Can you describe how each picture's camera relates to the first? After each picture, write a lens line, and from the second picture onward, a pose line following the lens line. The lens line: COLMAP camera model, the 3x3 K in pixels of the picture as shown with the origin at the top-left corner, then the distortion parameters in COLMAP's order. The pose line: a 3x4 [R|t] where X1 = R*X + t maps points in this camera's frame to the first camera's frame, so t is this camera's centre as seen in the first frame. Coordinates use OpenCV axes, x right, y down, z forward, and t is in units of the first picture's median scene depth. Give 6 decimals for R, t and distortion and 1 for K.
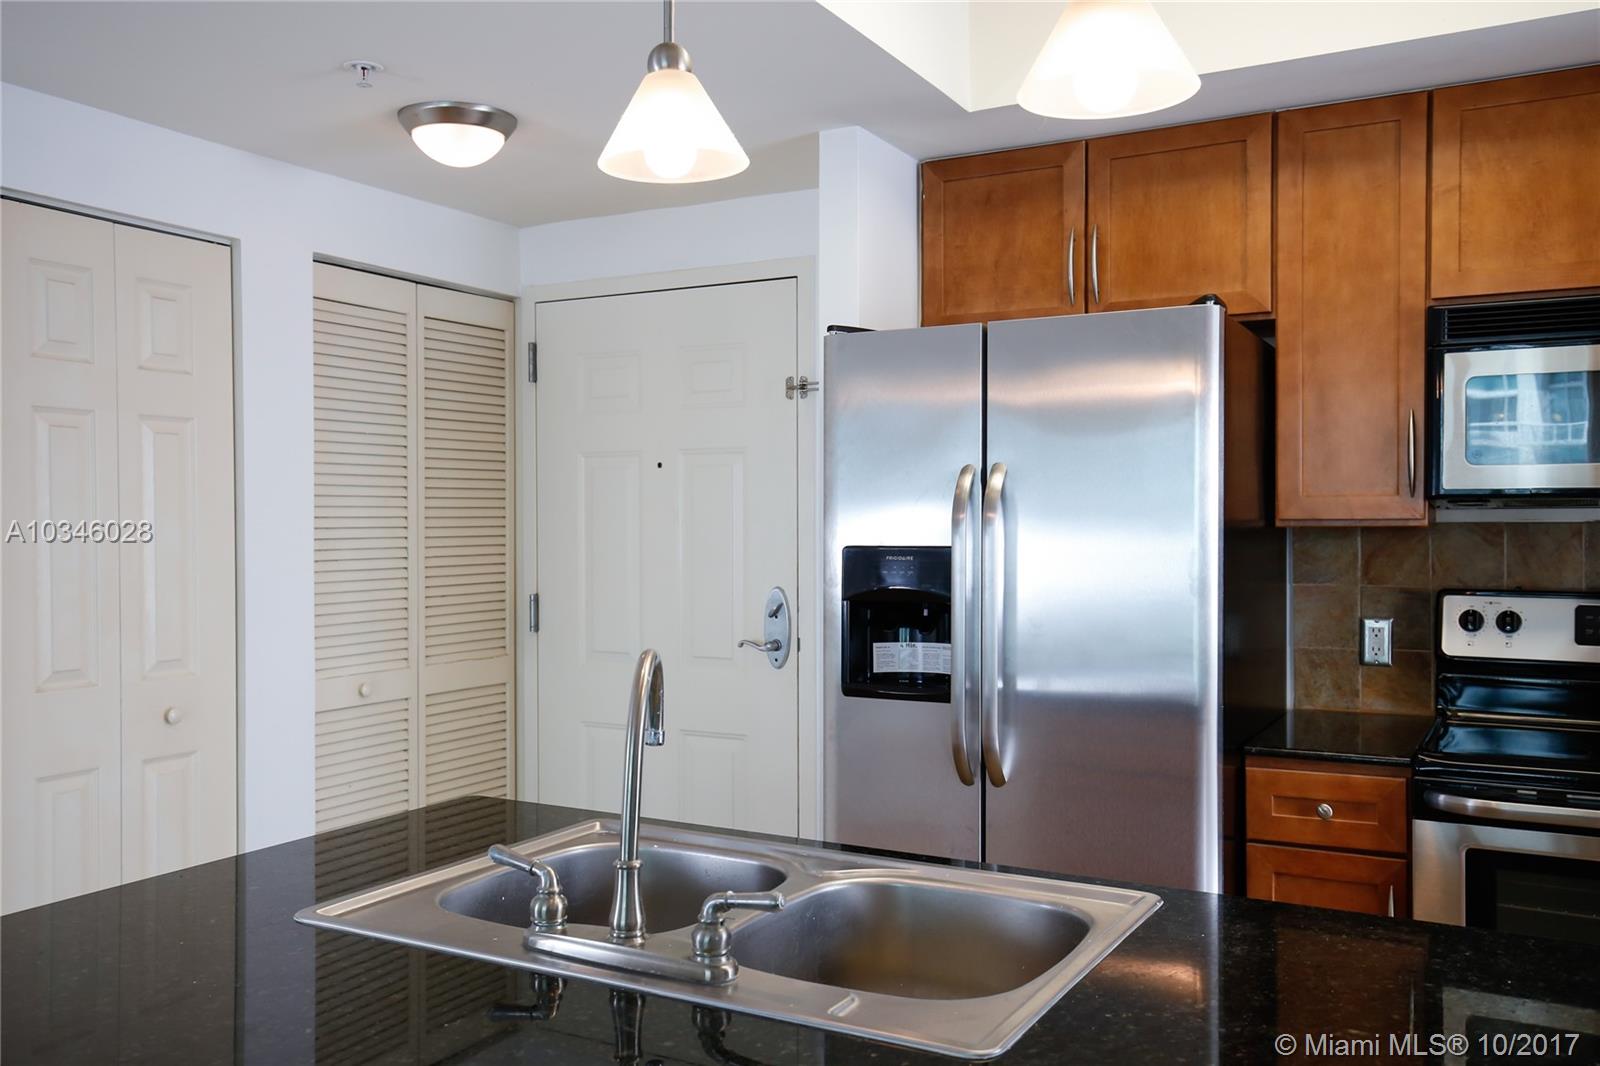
lens RADIAL K [[1370.1, 0, 800.0], [0, 1370.1, 533.0], [0, 0, 1]] dist [0.031846, 0.001529]
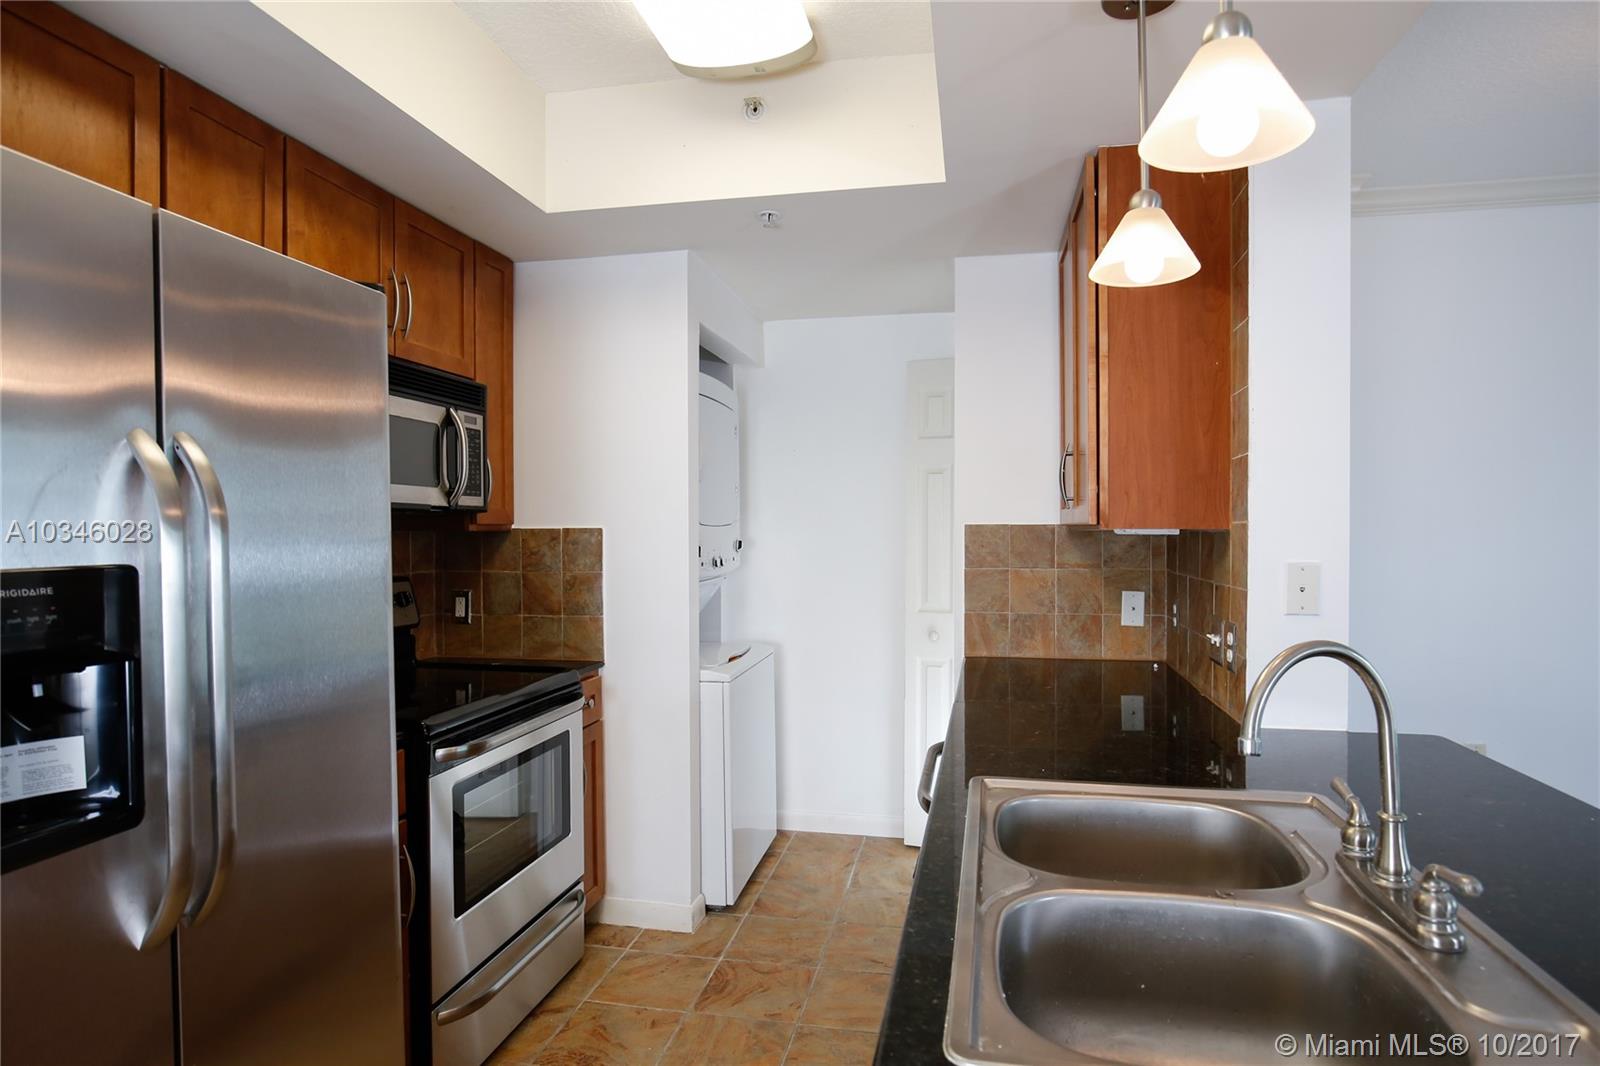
lens RADIAL K [[866.3, 0, 804.3], [0, 866.3, 535.8], [0, 0, 1]] dist [-0.017116, 0.000140]
pose [[-0.291214, -0.003689, 0.956651, -0.304907], [0.011960, 0.999900, 0.007497, -0.001852], [-0.956583, 0.013624, -0.291141, 0.774467]]
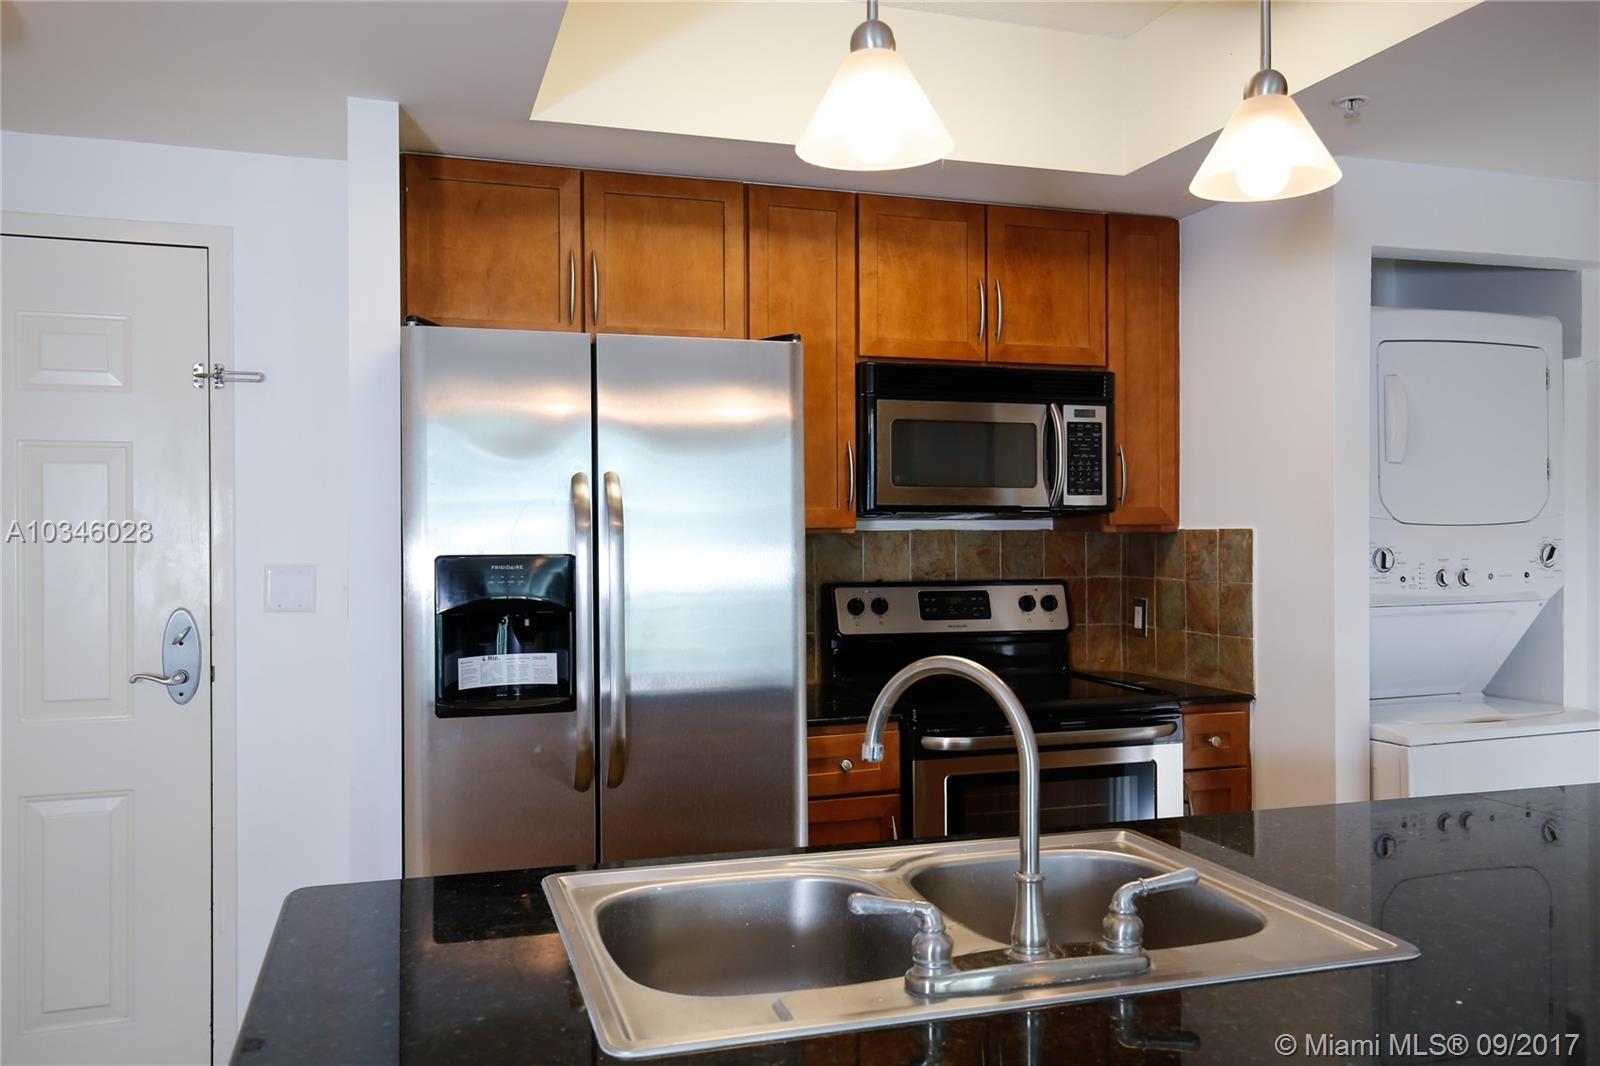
lens RADIAL K [[1240.4, 0, 817.7], [0, 1240.4, 536.7], [0, 0, 1]] dist [0.011814, 0.004025]
pose [[0.683037, -0.003455, 0.730376, -0.394121], [0.008736, 0.999956, -0.003440, 0.001648], [-0.730331, 0.008730, 0.683037, 0.233383]]
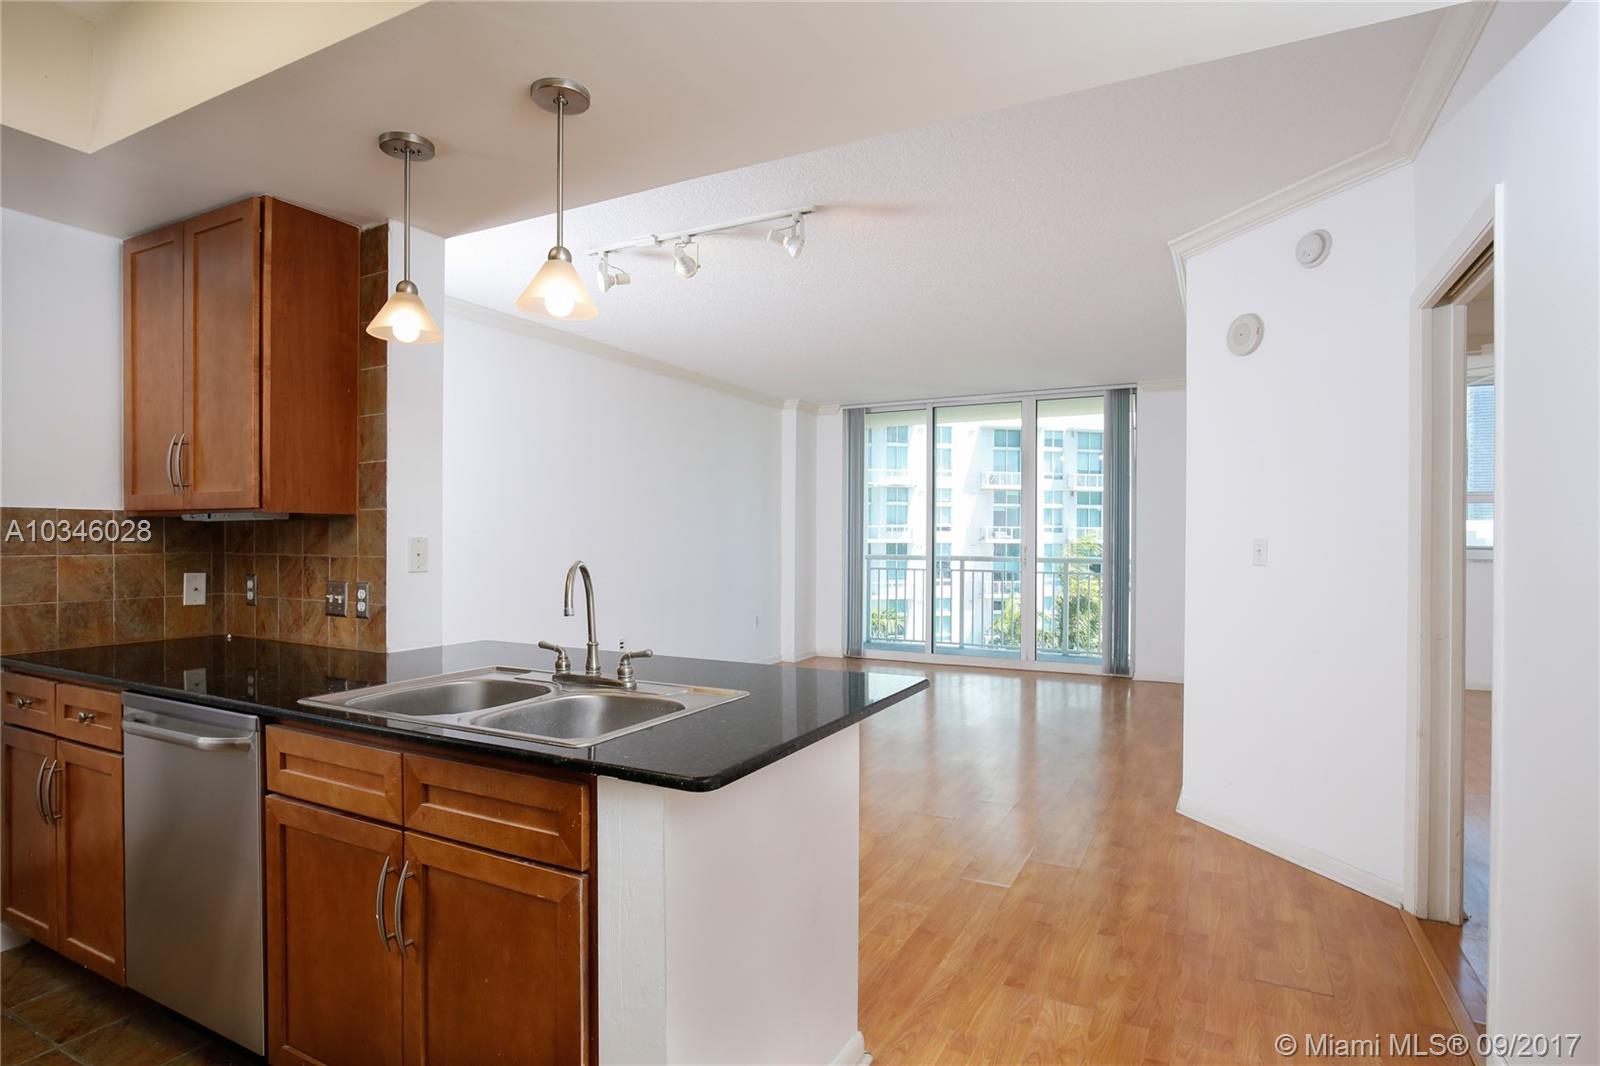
lens RADIAL K [[813.1, 0, 804.8], [0, 813.1, 539.9], [0, 0, 1]] dist [-0.033910, 0.009633]
pose [[-0.999534, 0.001741, -0.030470, -0.205894], [0.001372, 0.999925, 0.012142, 0.019599], [0.030489, 0.012095, -0.999462, 1.133389]]
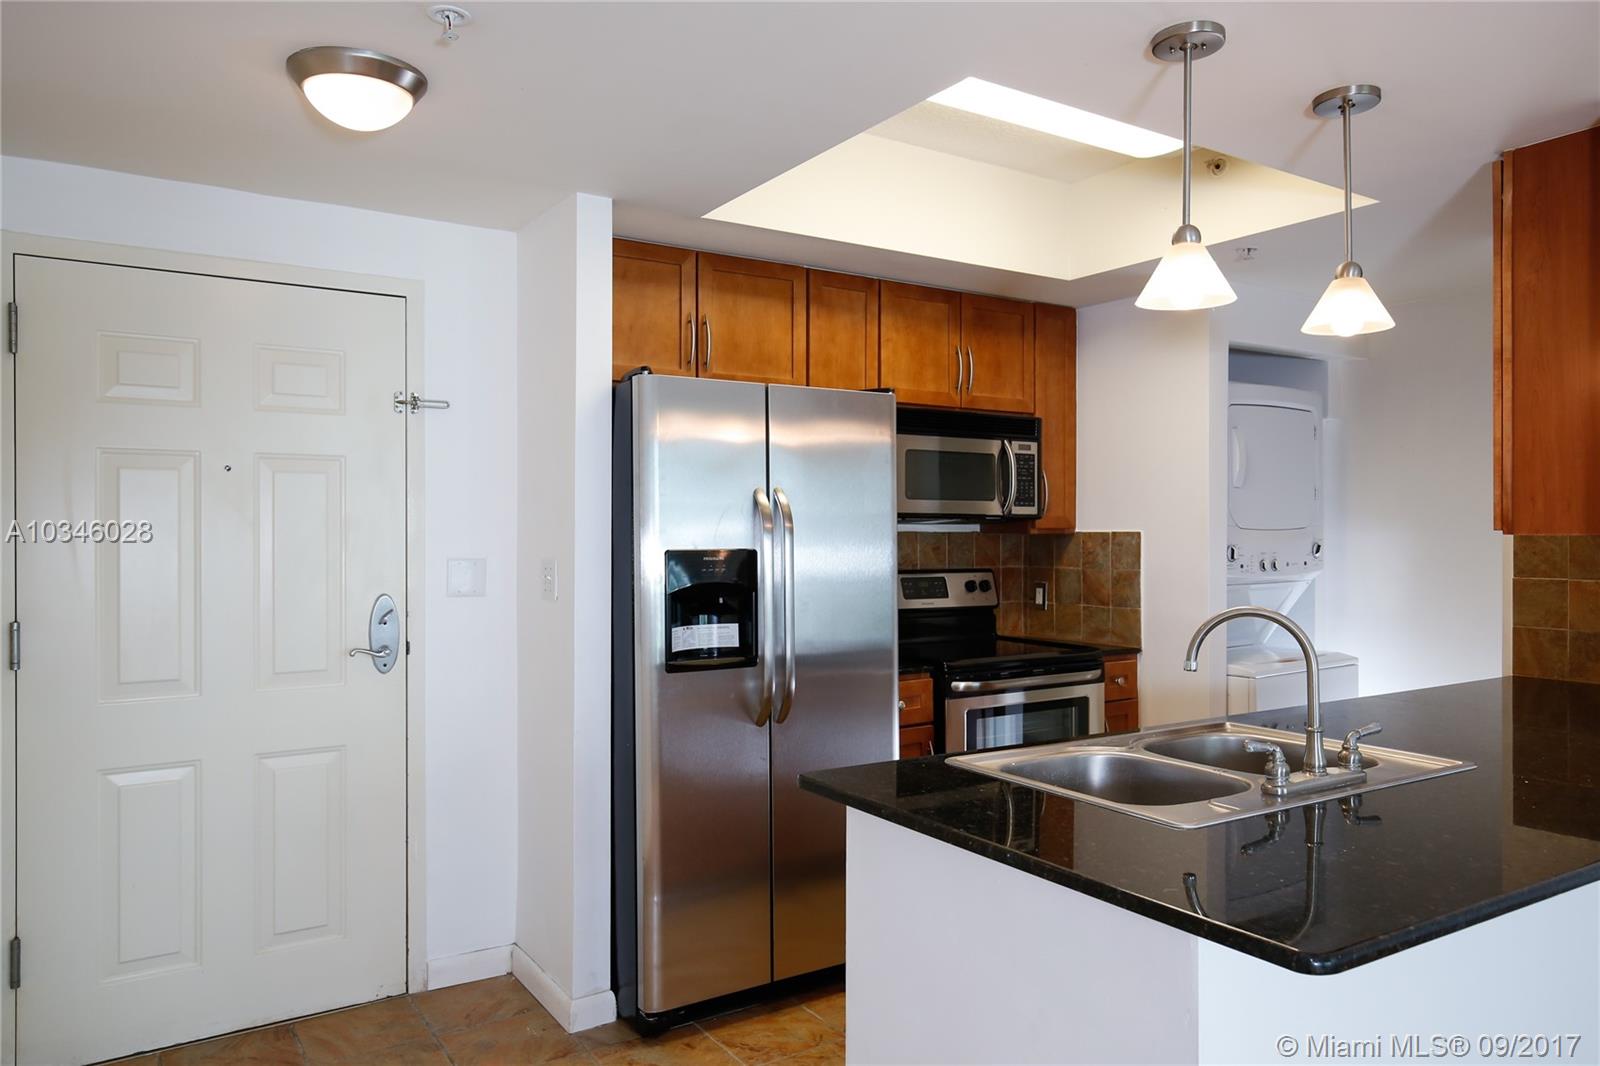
lens RADIAL K [[1093.4, 0, 810.6], [0, 1093.4, 536.9], [0, 0, 1]] dist [0.002089, -0.000063]
pose [[0.475217, -0.001796, 0.879867, -0.743836], [0.006681, 0.999976, -0.001567, 0.000047], [-0.879843, 0.006623, 0.475218, 0.416445]]
